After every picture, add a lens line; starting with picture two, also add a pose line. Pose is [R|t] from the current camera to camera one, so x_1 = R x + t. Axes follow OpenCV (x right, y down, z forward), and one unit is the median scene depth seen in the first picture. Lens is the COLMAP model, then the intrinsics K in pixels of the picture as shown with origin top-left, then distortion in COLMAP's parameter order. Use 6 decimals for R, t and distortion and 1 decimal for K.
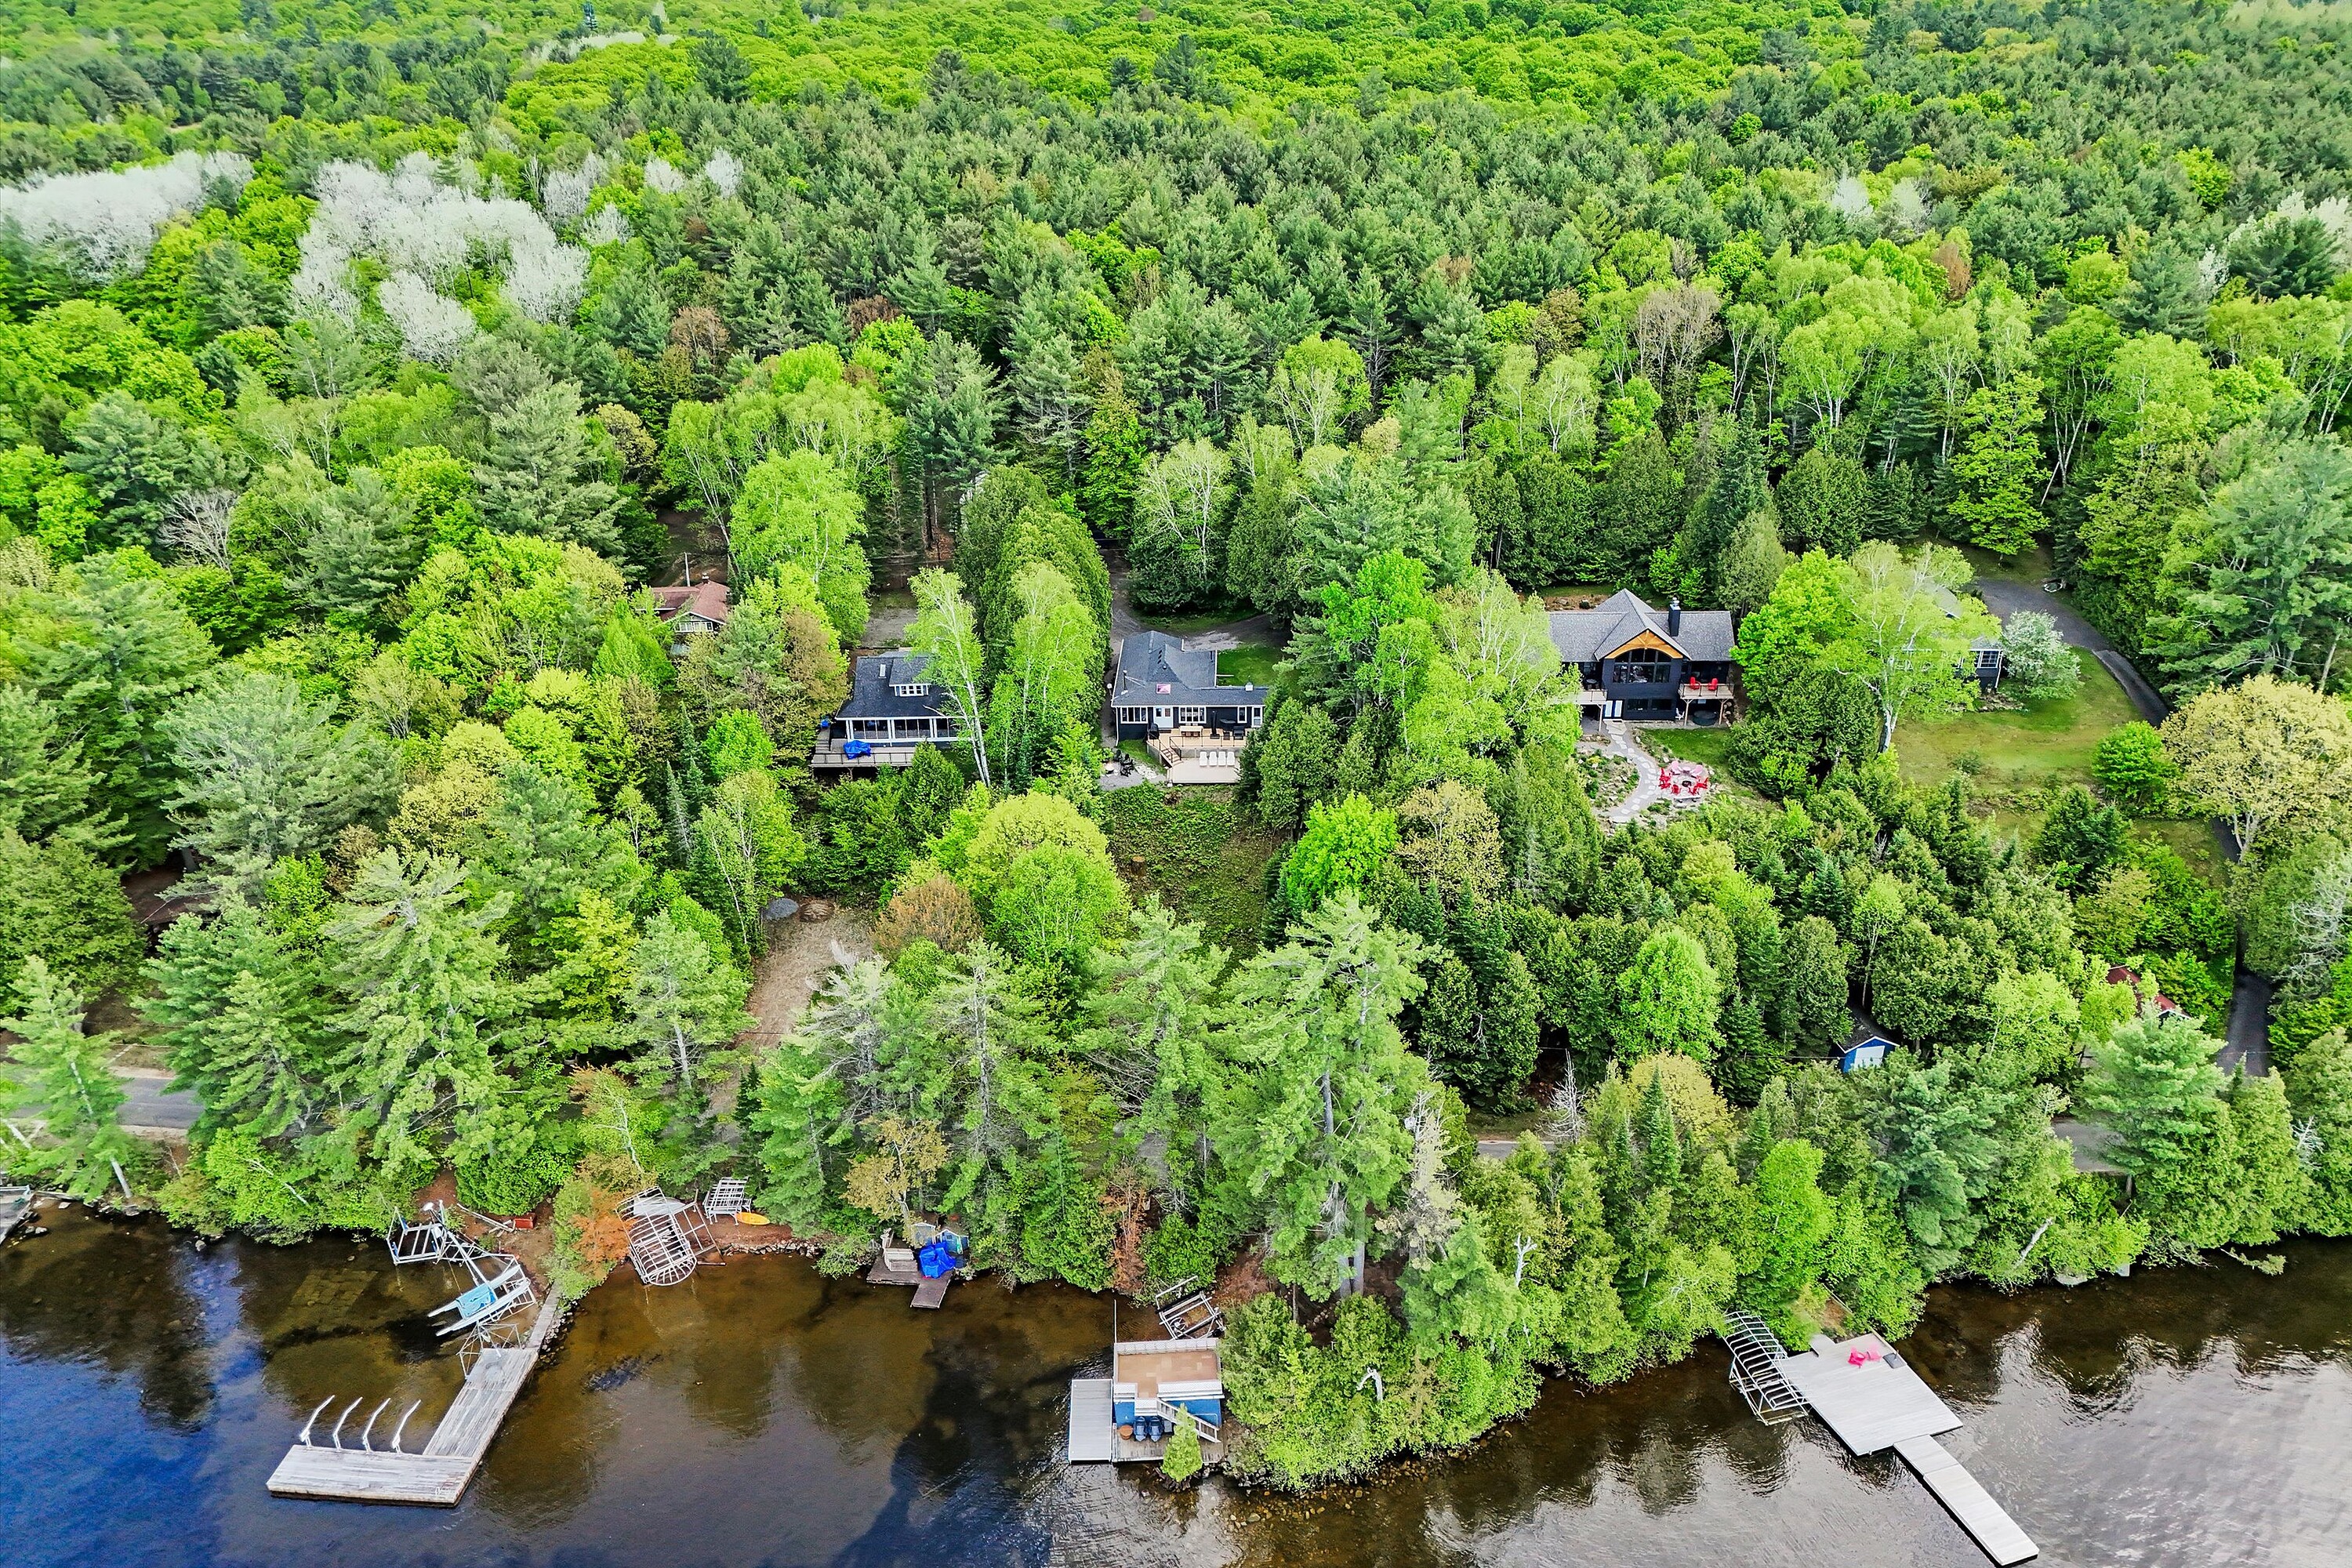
lens RADIAL K [[1936.4, 0, 1176.0], [0, 1936.4, 784.0], [0, 0, 1]] dist [0.133651, -0.405774]
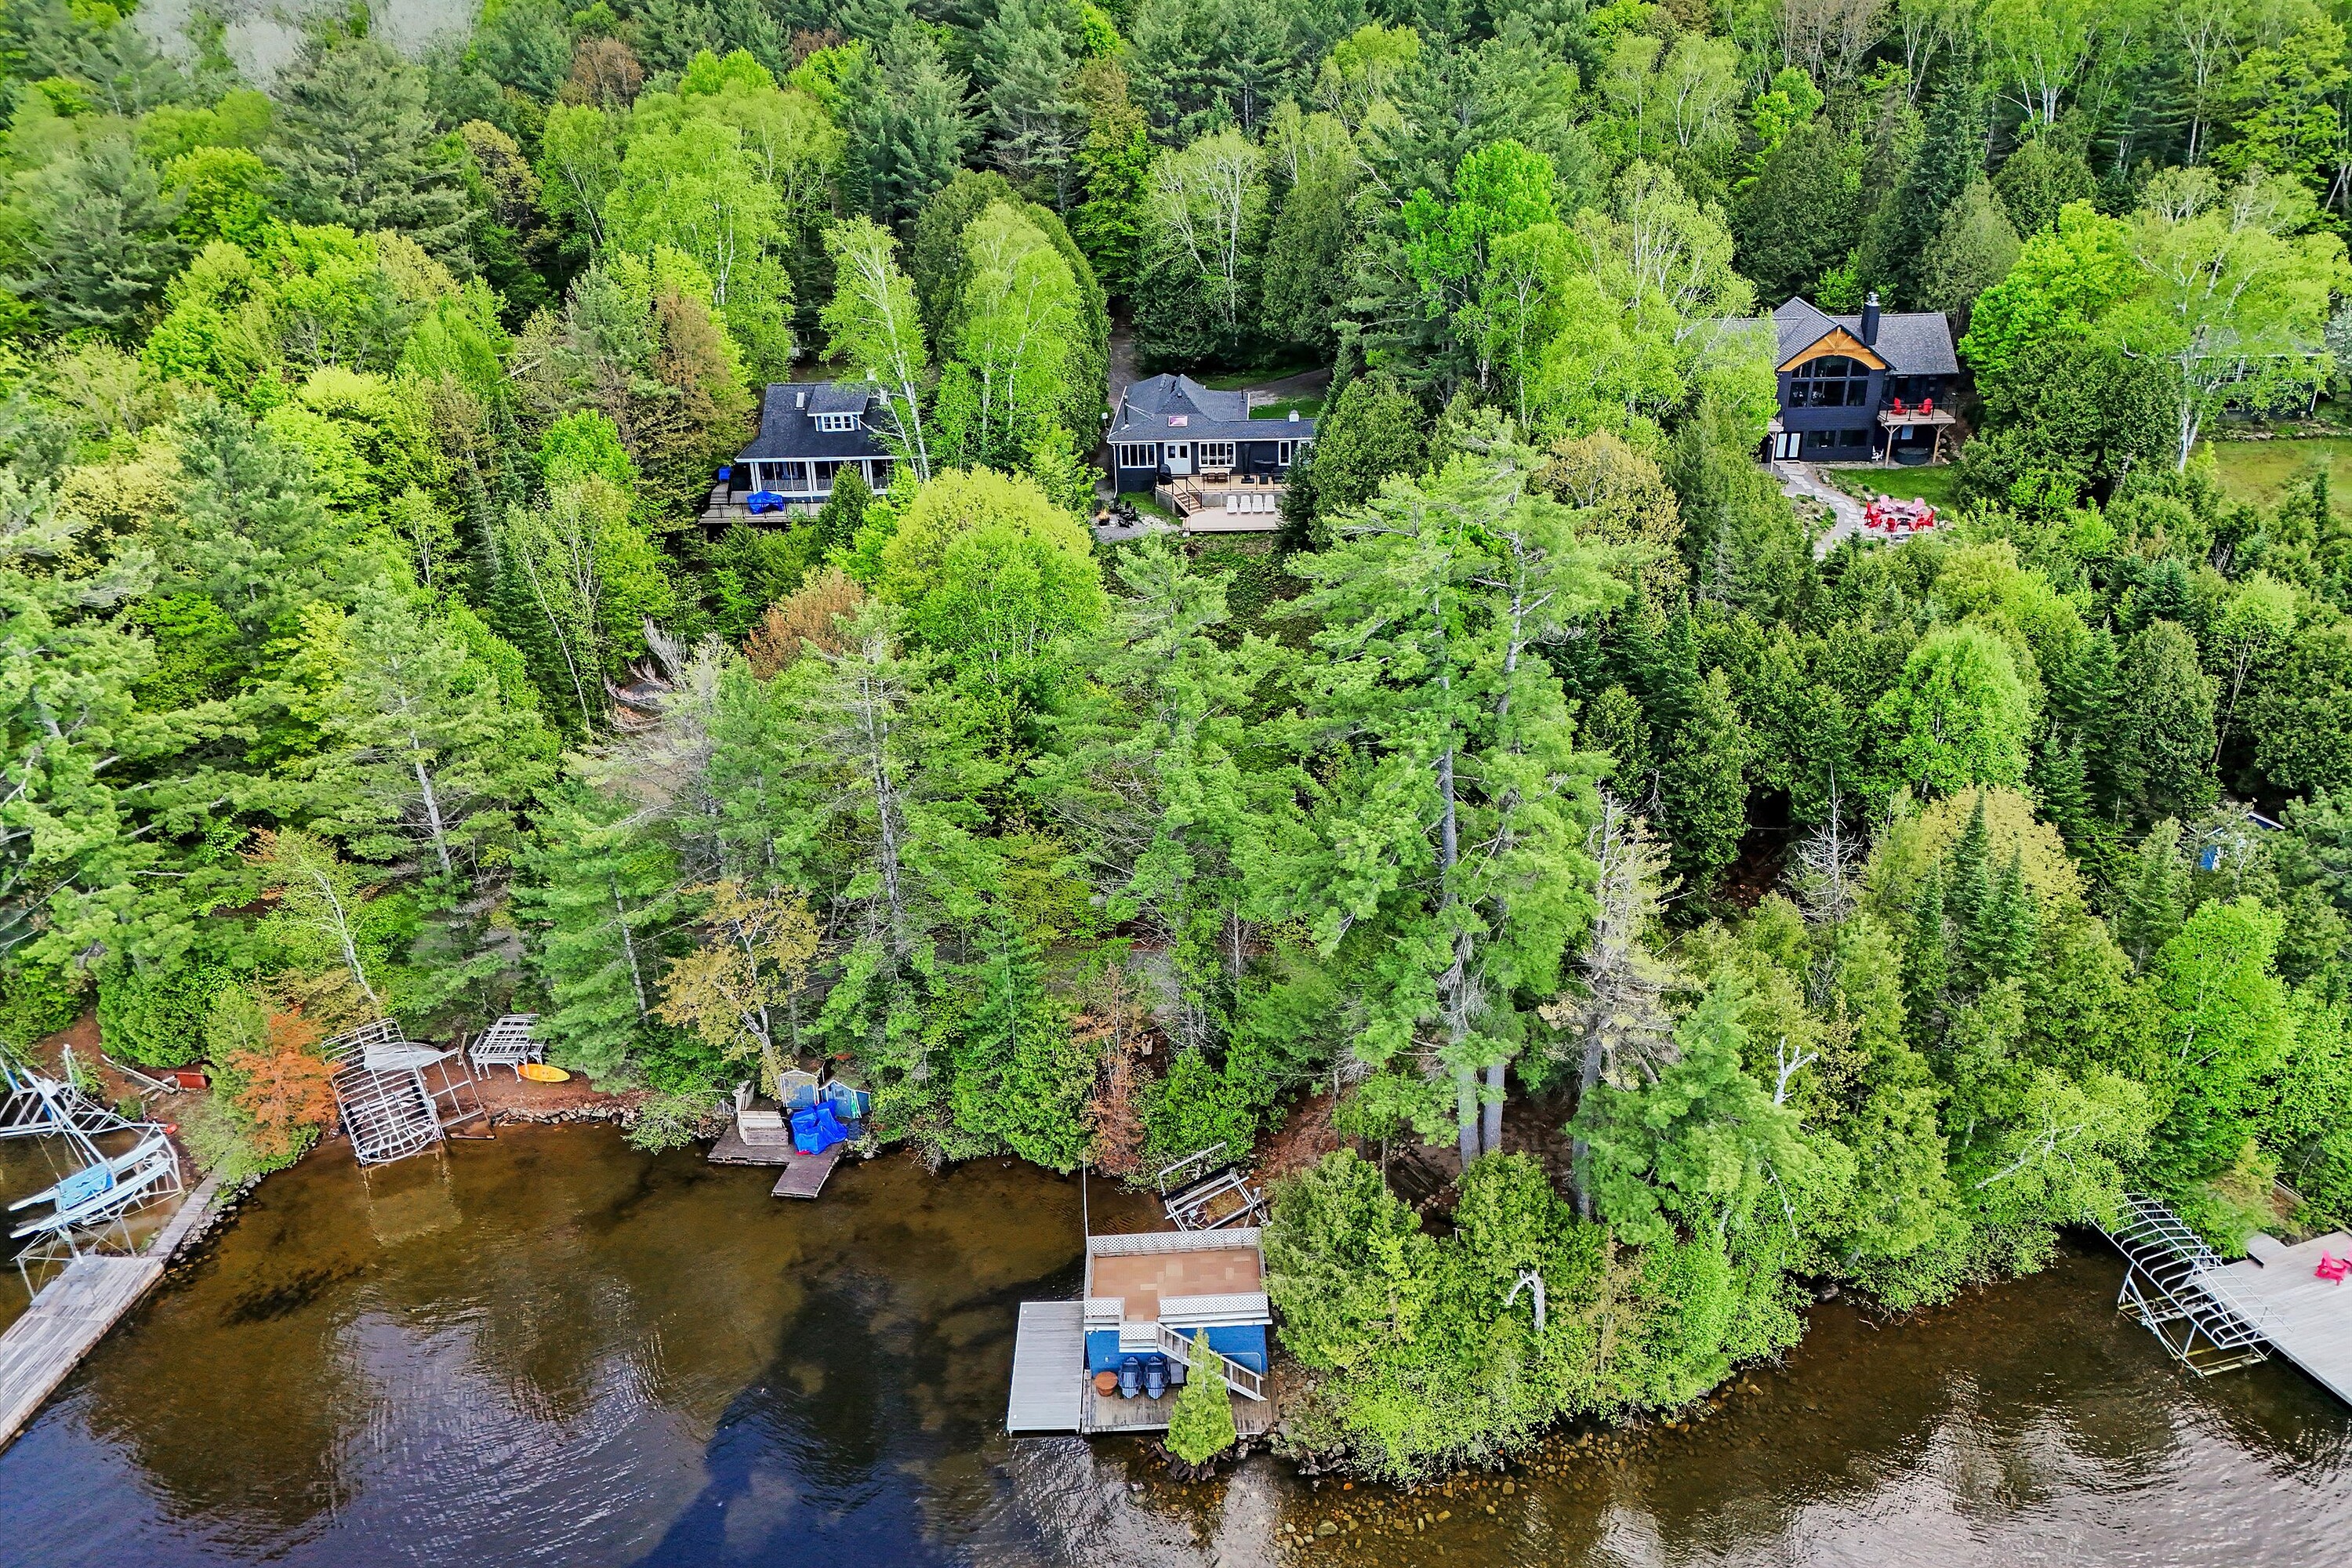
lens RADIAL K [[1902.9, 0, 1169.4], [0, 1902.9, 798.6], [0, 0, 1]] dist [0.095028, -0.155274]
pose [[0.999818, -0.003961, -0.018642, 0.004590], [0.003676, 0.999876, -0.015337, 0.147594], [0.018701, 0.015265, 0.999709, 0.377090]]
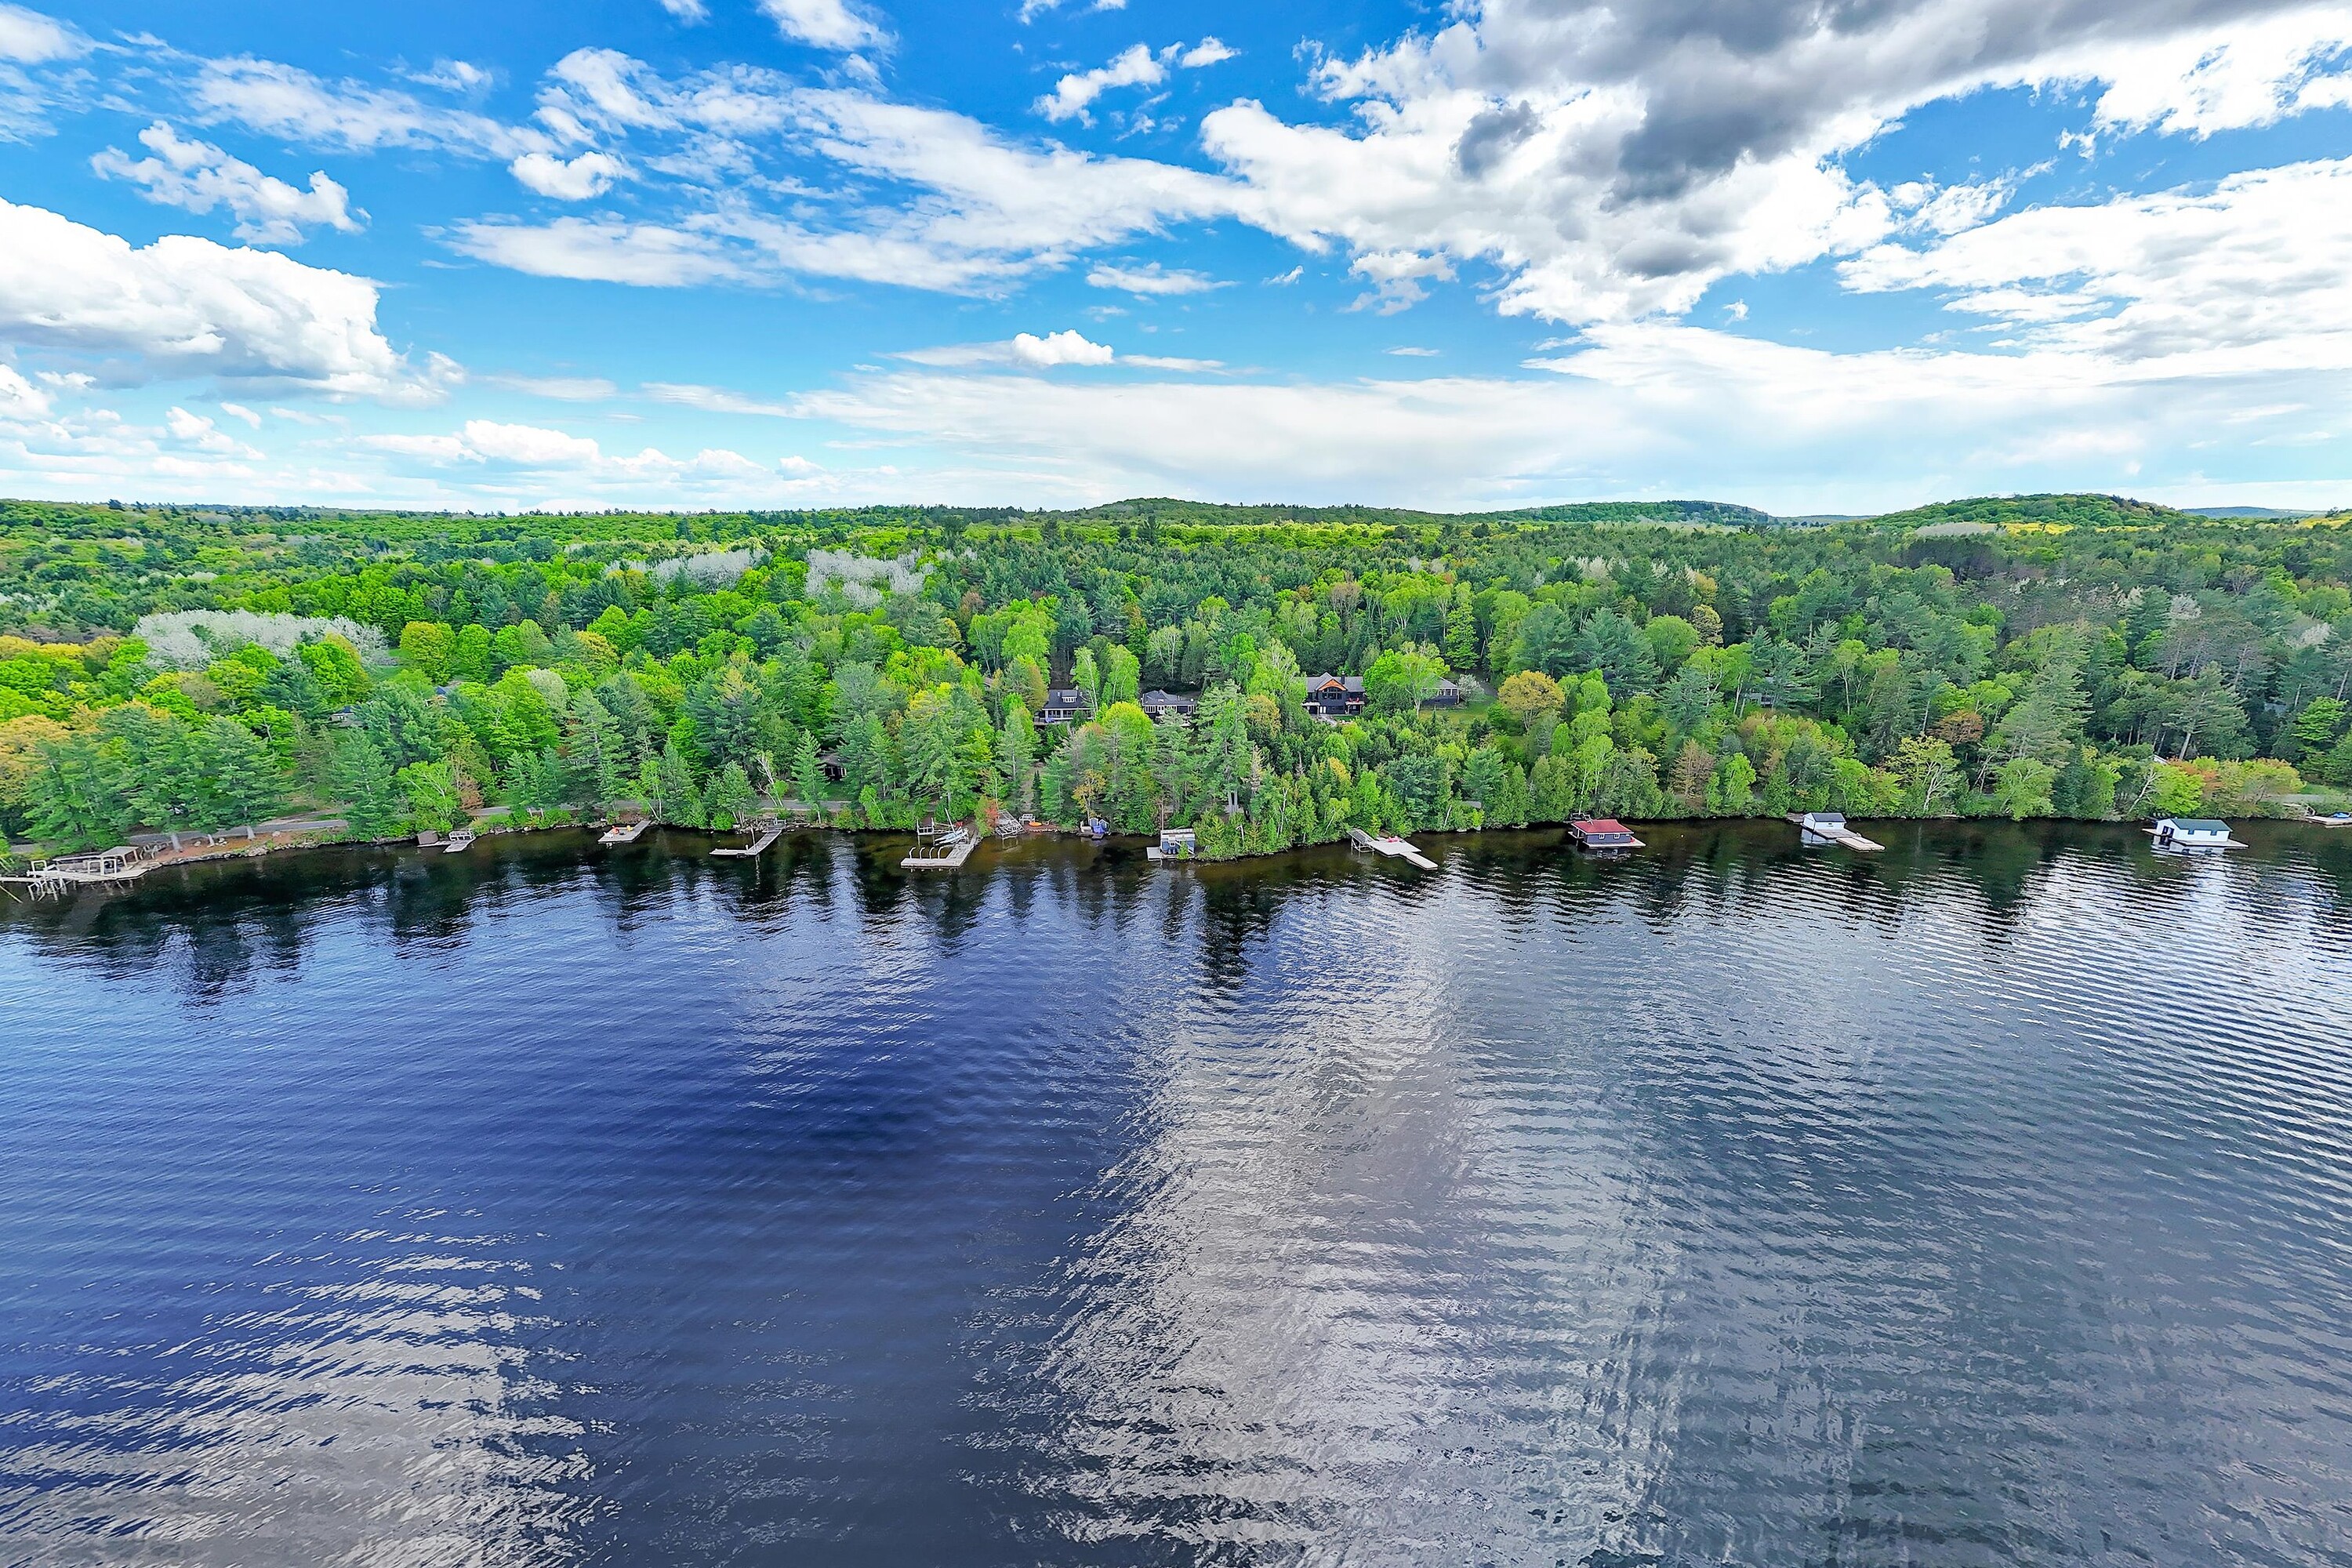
lens RADIAL K [[1158.8, 0, 1168.3], [0, 1158.8, 783.2], [0, 0, 1]] dist [-0.012756, 0.000219]
pose [[0.998960, 0.002014, 0.045545, -0.097692], [0.006893, 0.980869, -0.194547, 0.535138], [-0.045065, 0.194659, 0.979835, -0.817984]]
